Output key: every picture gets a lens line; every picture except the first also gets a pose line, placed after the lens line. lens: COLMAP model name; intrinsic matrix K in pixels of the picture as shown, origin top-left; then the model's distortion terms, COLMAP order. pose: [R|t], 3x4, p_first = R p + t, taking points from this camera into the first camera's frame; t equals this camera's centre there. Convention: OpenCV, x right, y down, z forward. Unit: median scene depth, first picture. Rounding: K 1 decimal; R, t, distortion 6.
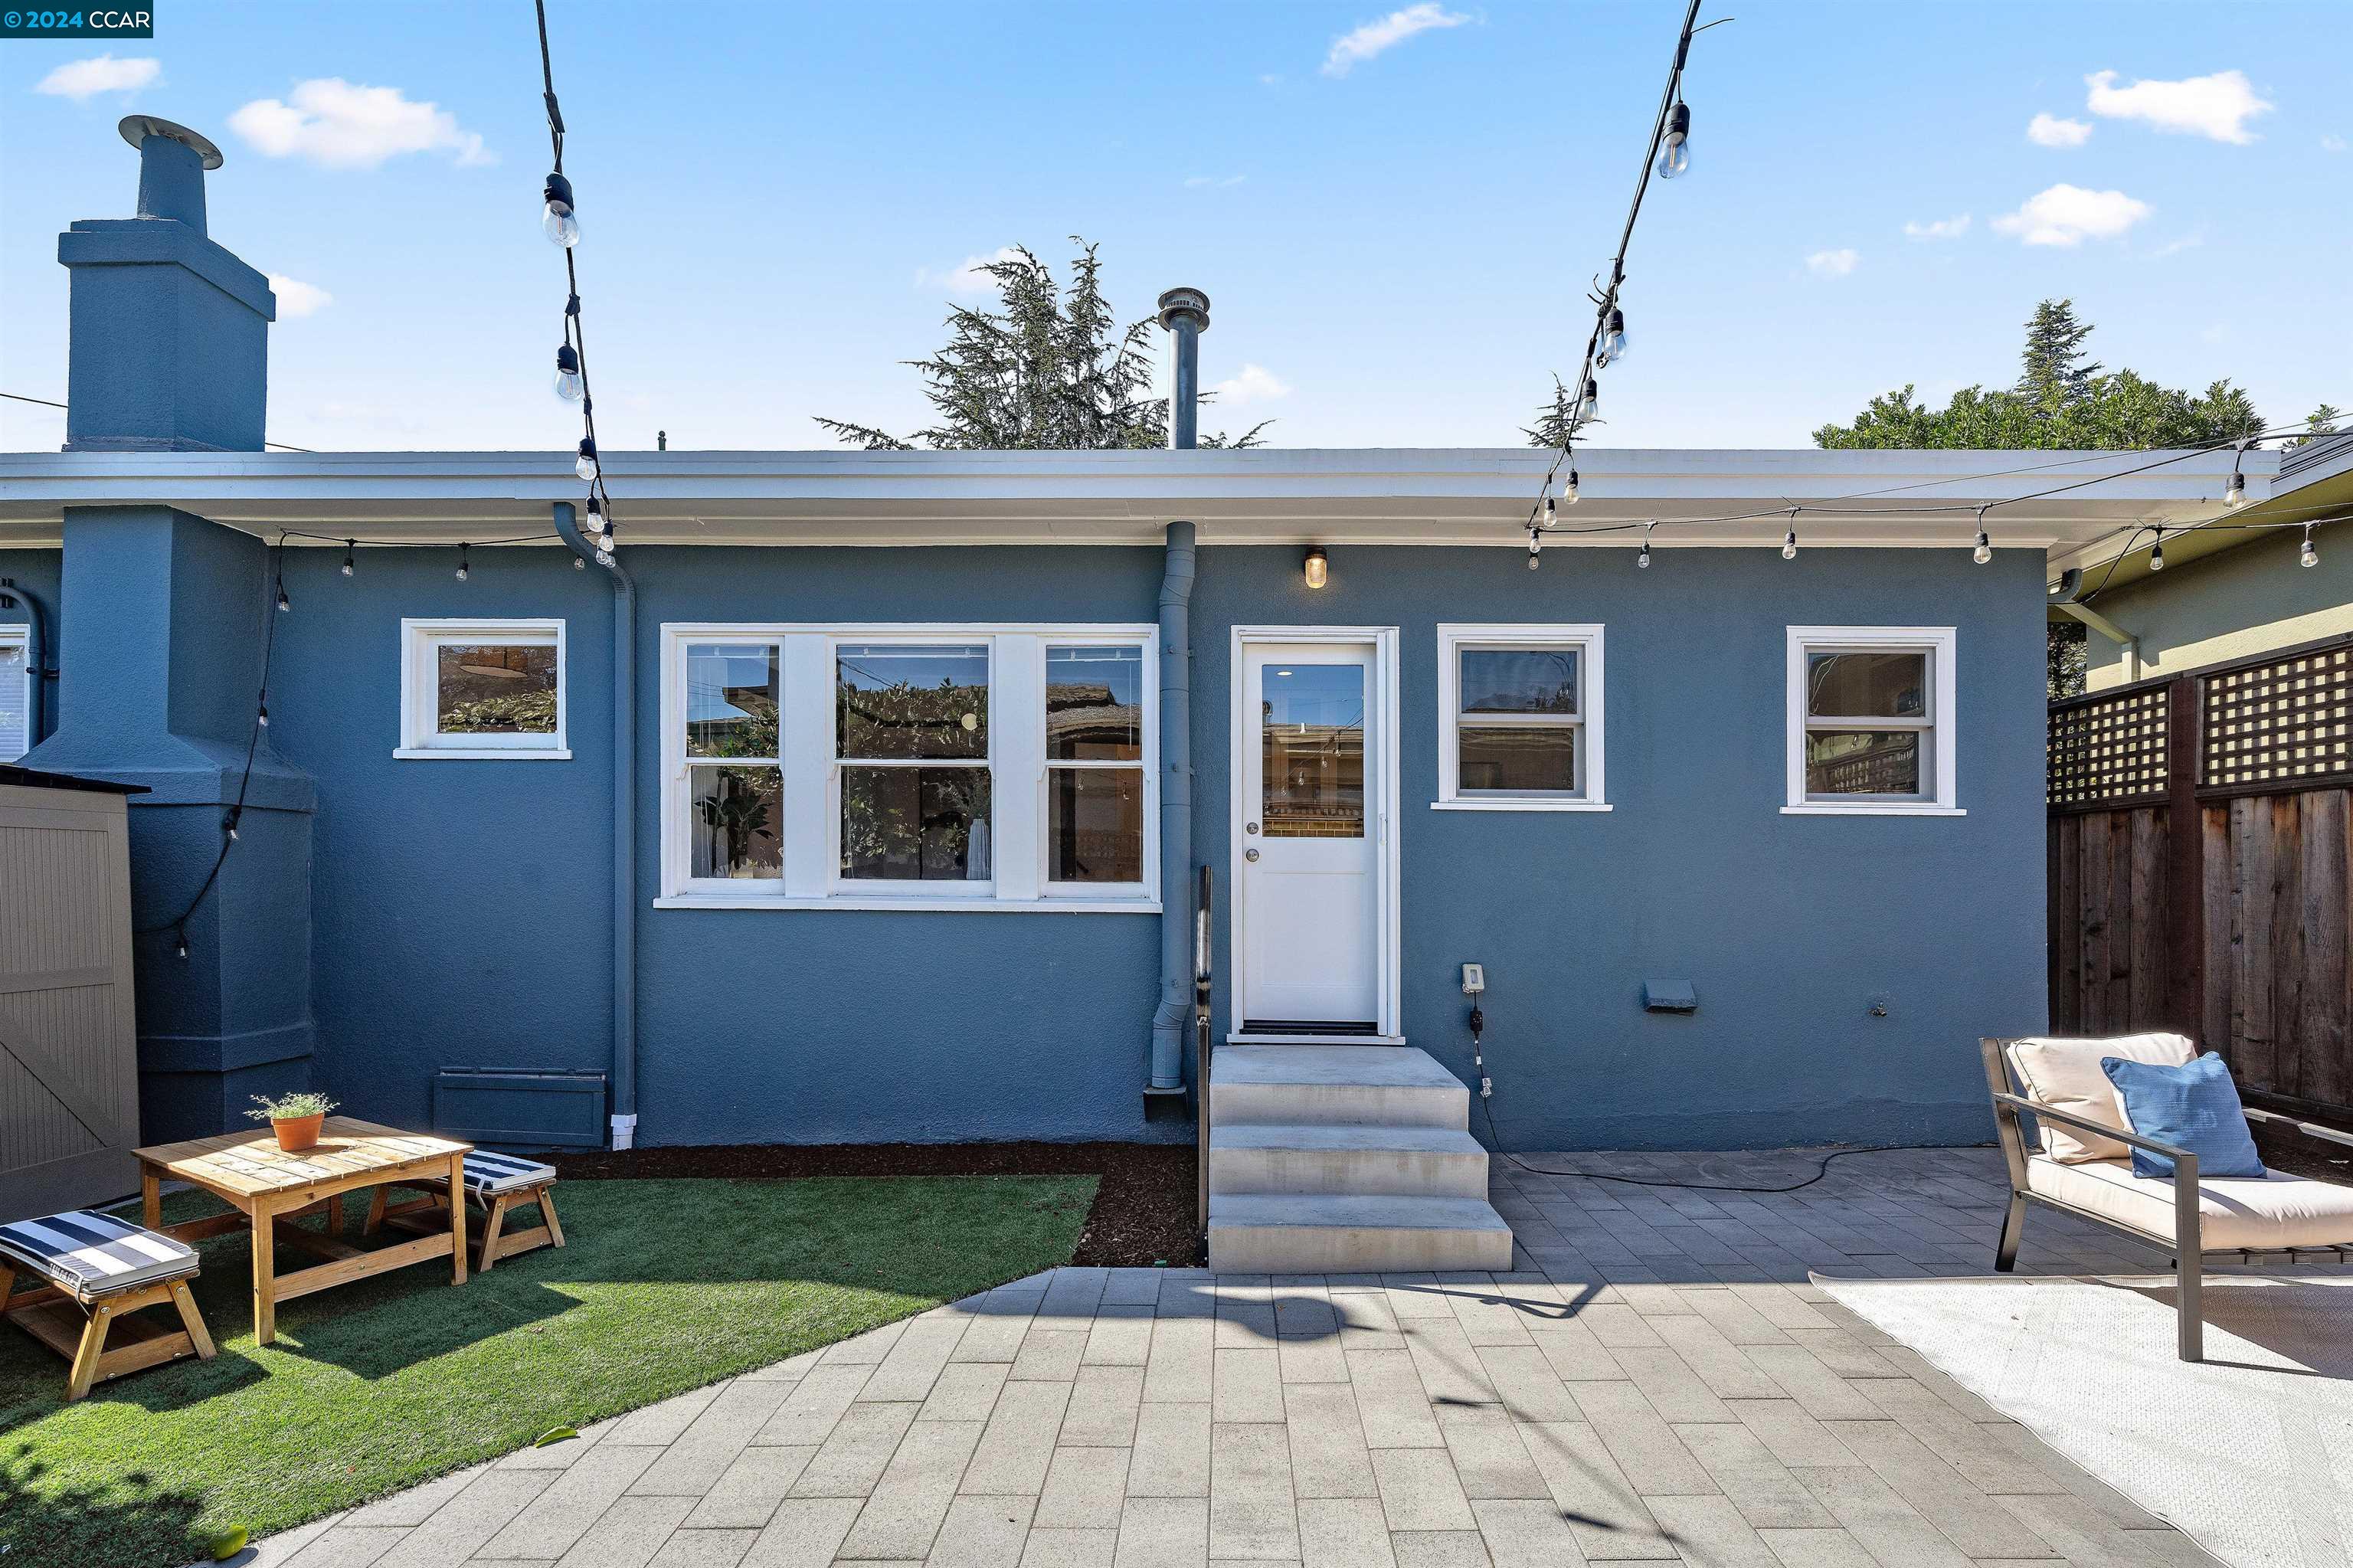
lens RADIAL K [[963.6, 0, 1202.2], [0, 963.6, 894.9], [0, 0, 1]] dist [-0.001787, -0.000346]
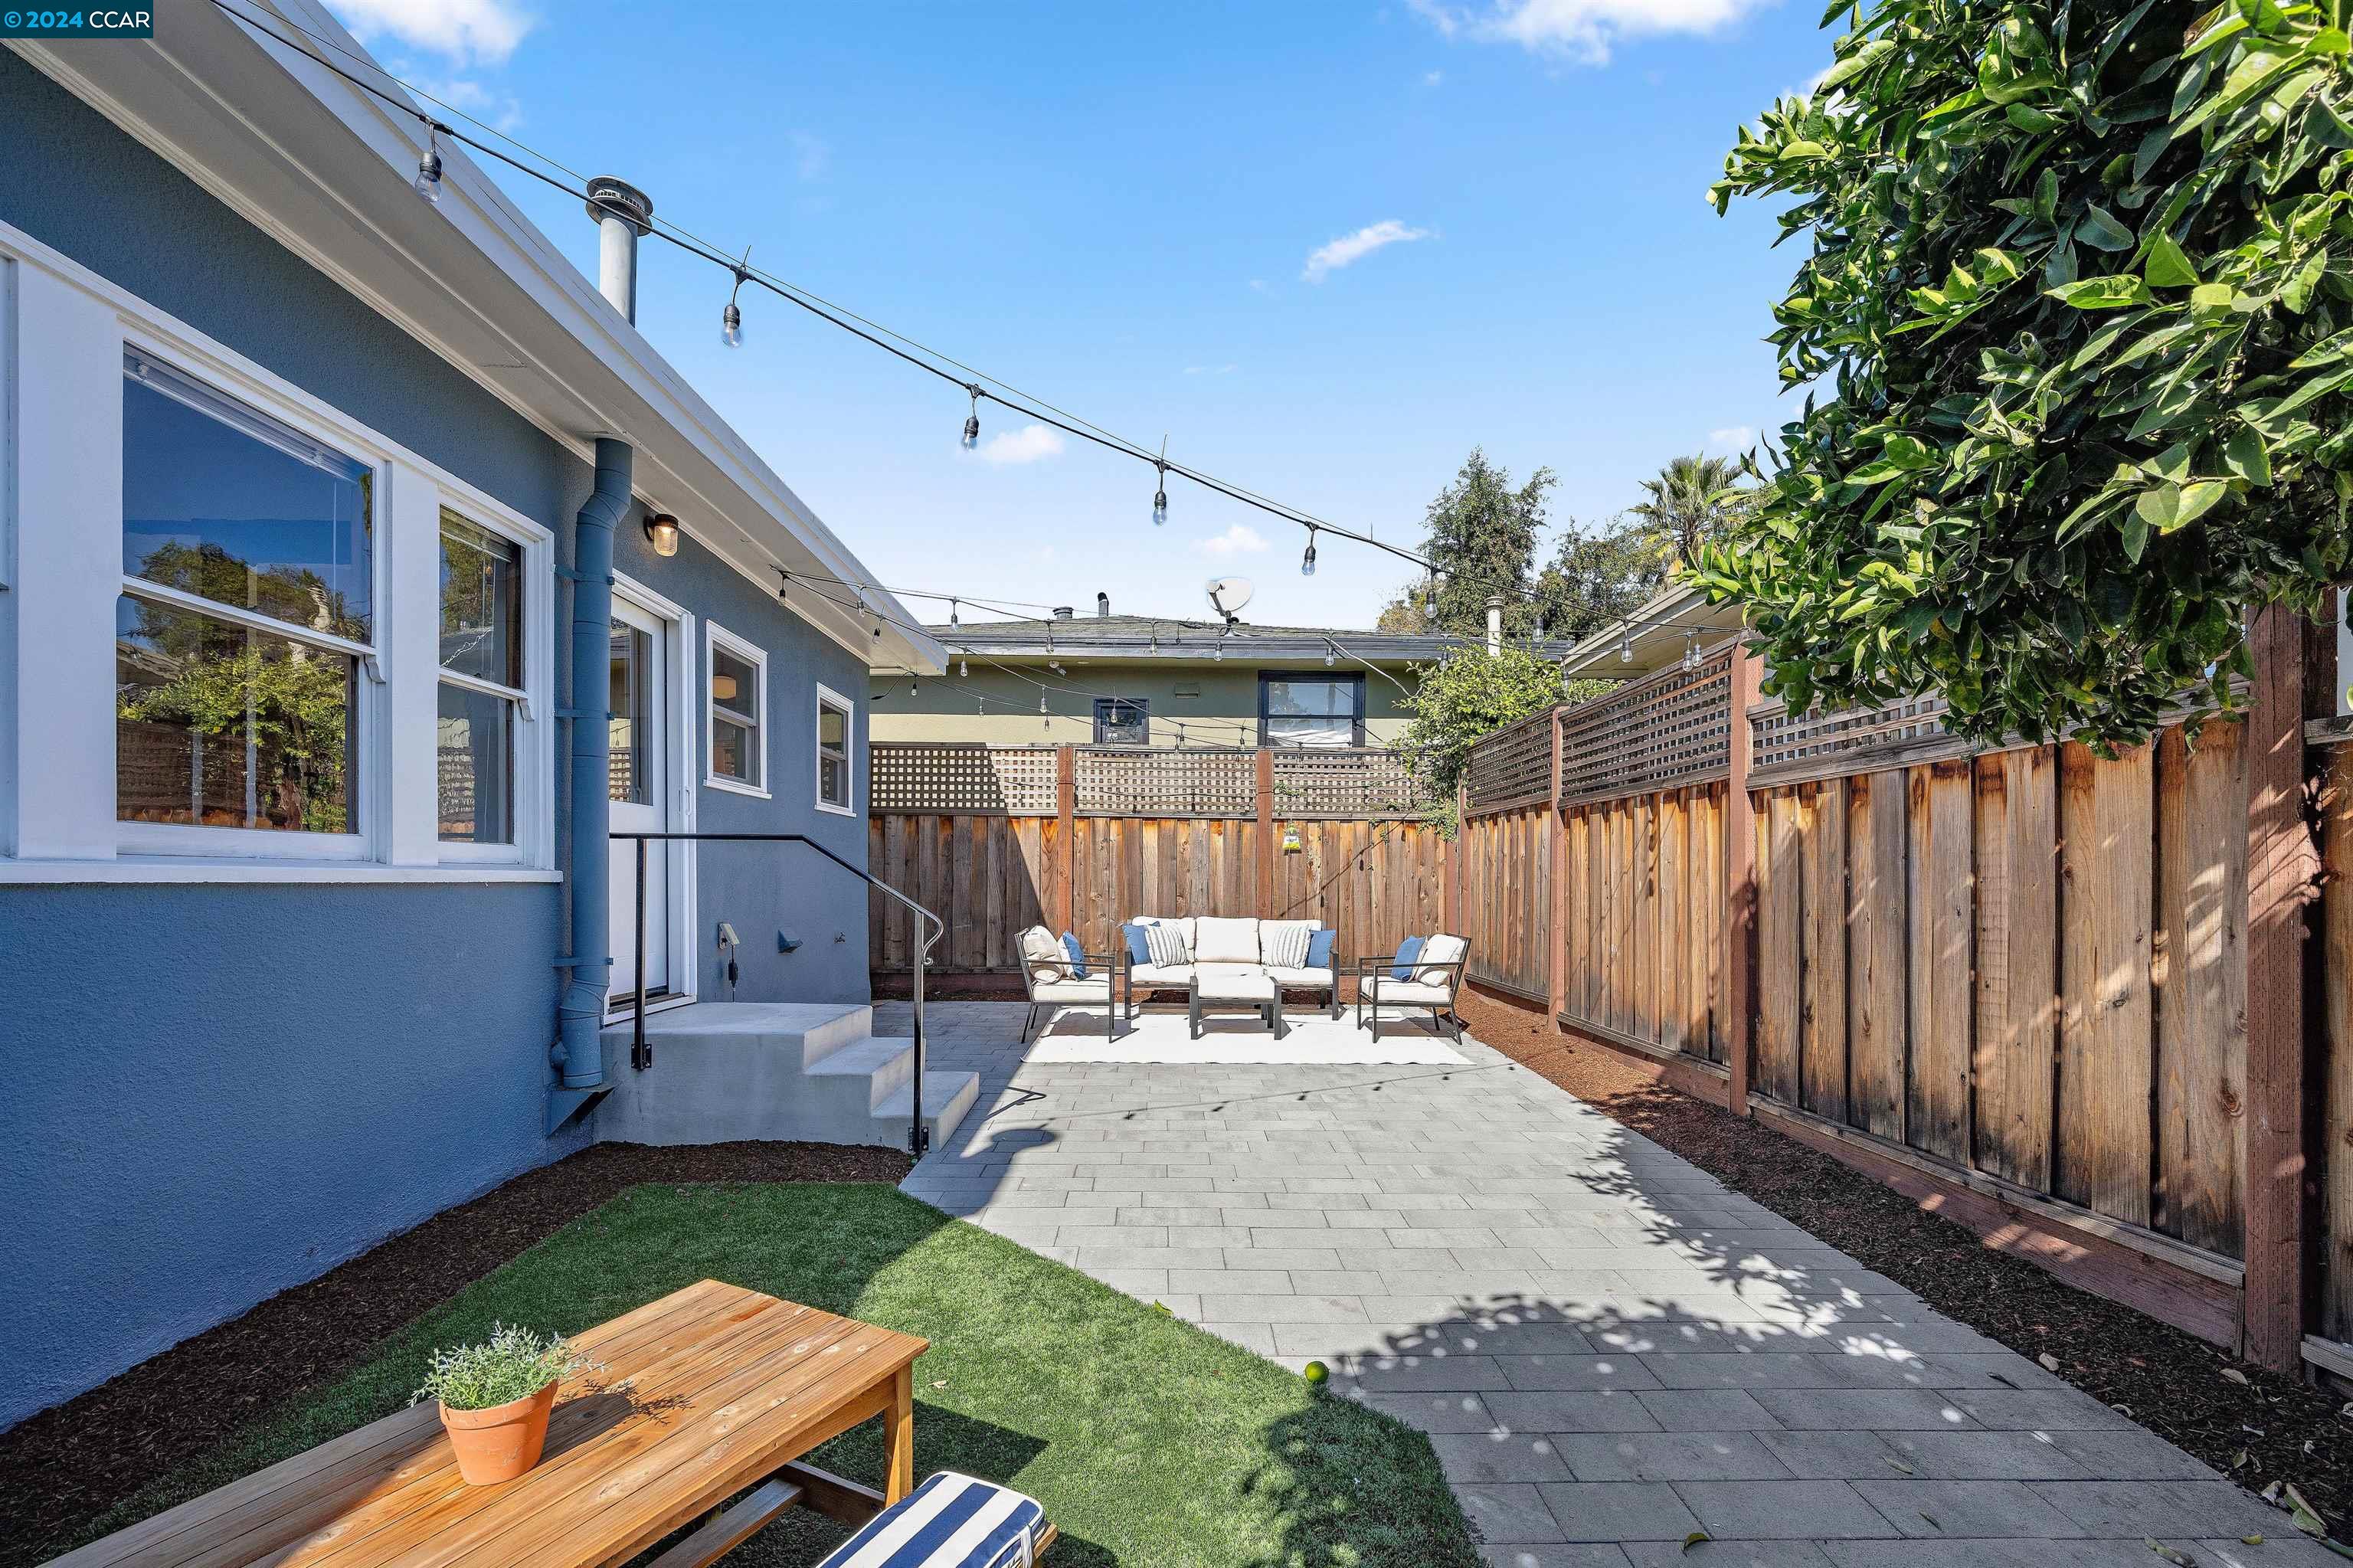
lens RADIAL K [[1024.1, 0, 1177.1], [0, 1024.1, 878.0], [0, 0, 1]] dist [-0.001515, 0.000035]
pose [[-0.042932, -0.007191, 0.999052, -0.968973], [0.000707, 0.999974, 0.007228, 0.009527], [-0.999078, 0.001017, -0.042926, 0.516511]]
